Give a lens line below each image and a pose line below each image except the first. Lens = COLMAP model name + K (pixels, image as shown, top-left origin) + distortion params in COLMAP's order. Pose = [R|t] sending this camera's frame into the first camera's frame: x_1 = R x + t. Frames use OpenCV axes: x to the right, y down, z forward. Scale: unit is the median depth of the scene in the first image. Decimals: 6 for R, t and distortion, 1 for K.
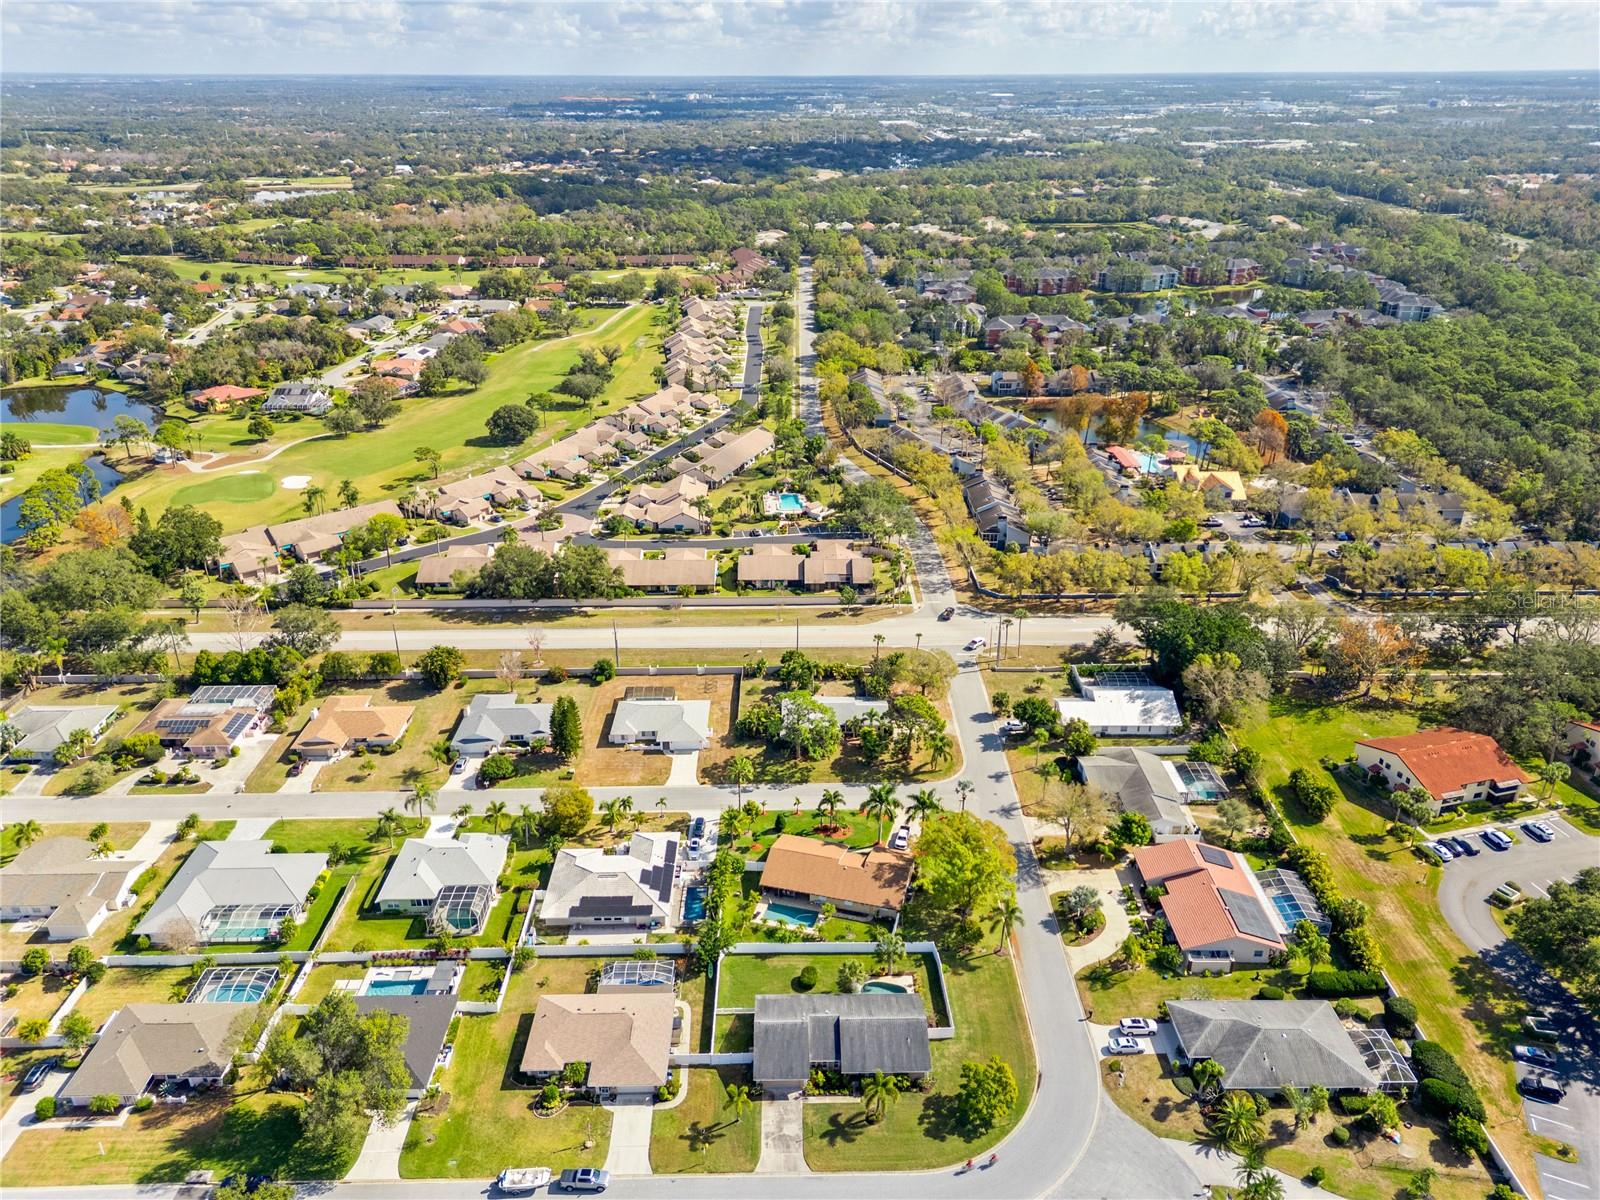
lens RADIAL K [[1117.4, 0, 800.0], [0, 1117.4, 600.0], [0, 0, 1]] dist [0.110150, -0.122959]
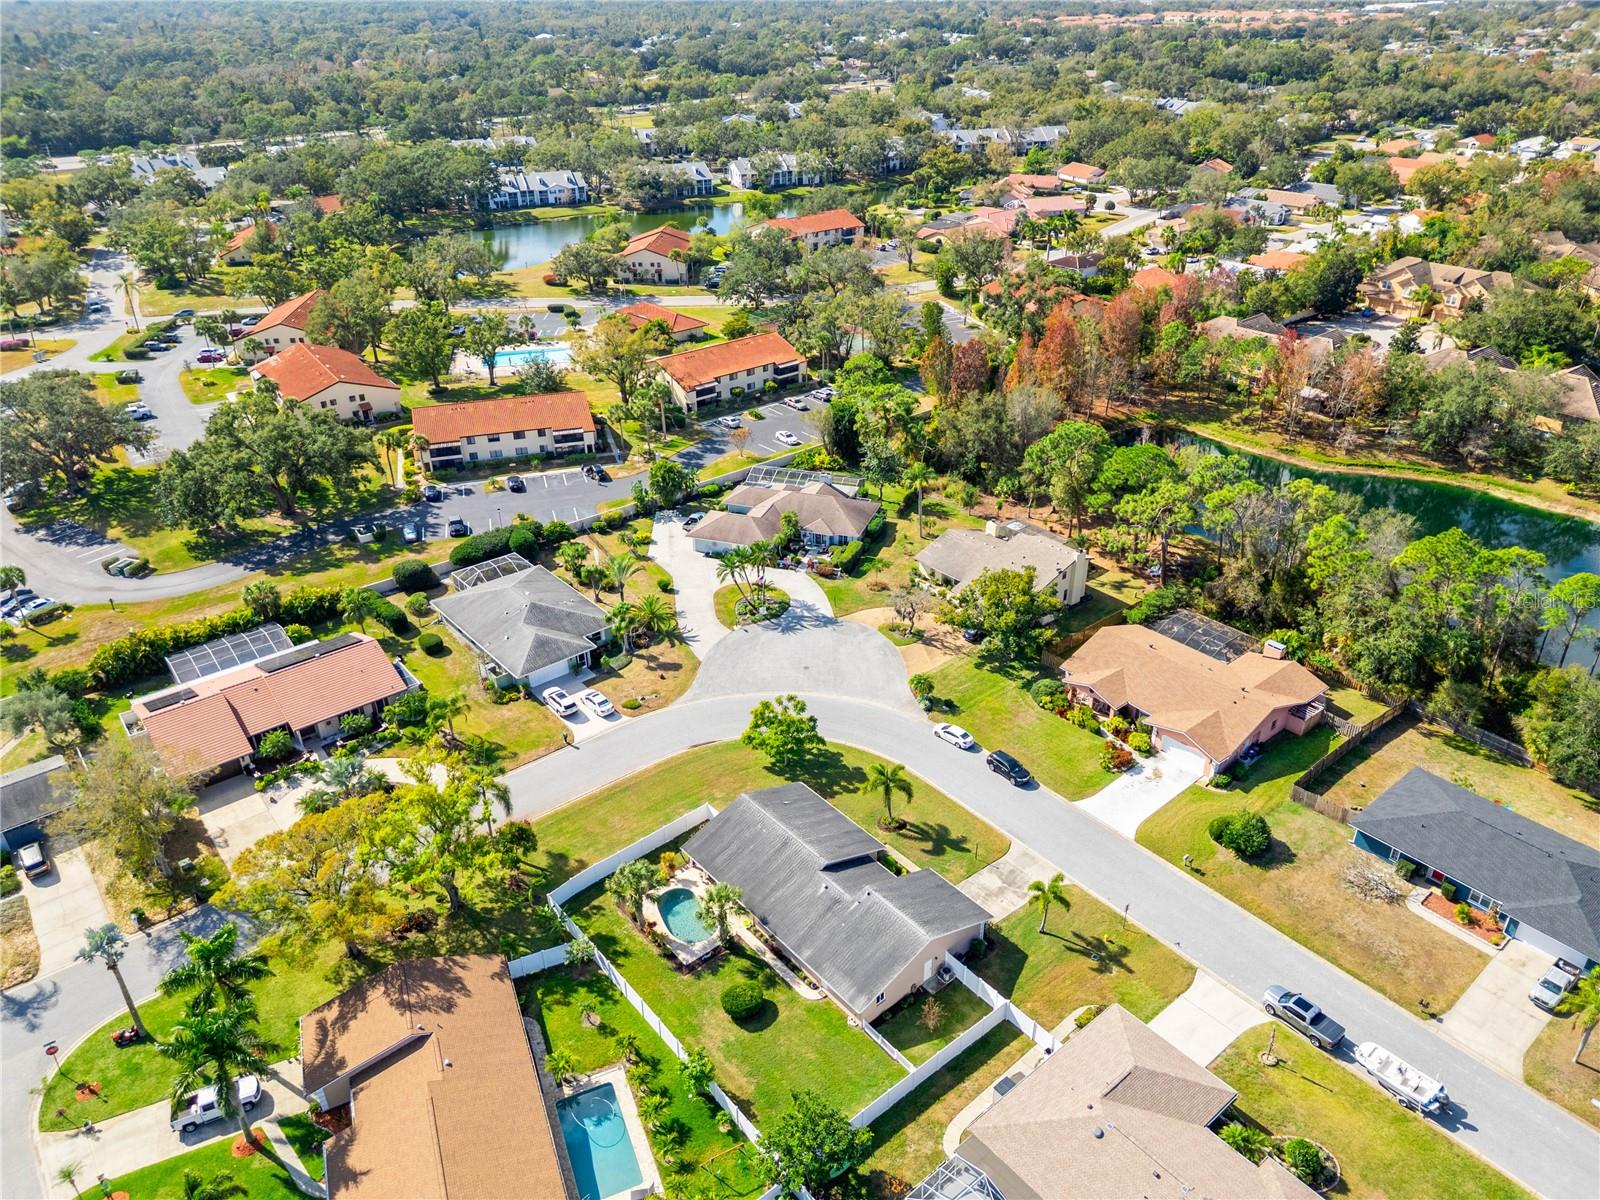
lens RADIAL K [[1117.4, 0, 800.0], [0, 1117.4, 600.0], [0, 0, 1]] dist [0.110150, -0.122959]
pose [[-0.629850, -0.366026, 0.685065, -0.198681], [0.343453, 0.659840, 0.668320, -0.082876], [-0.696656, 0.656229, -0.289888, 0.681460]]
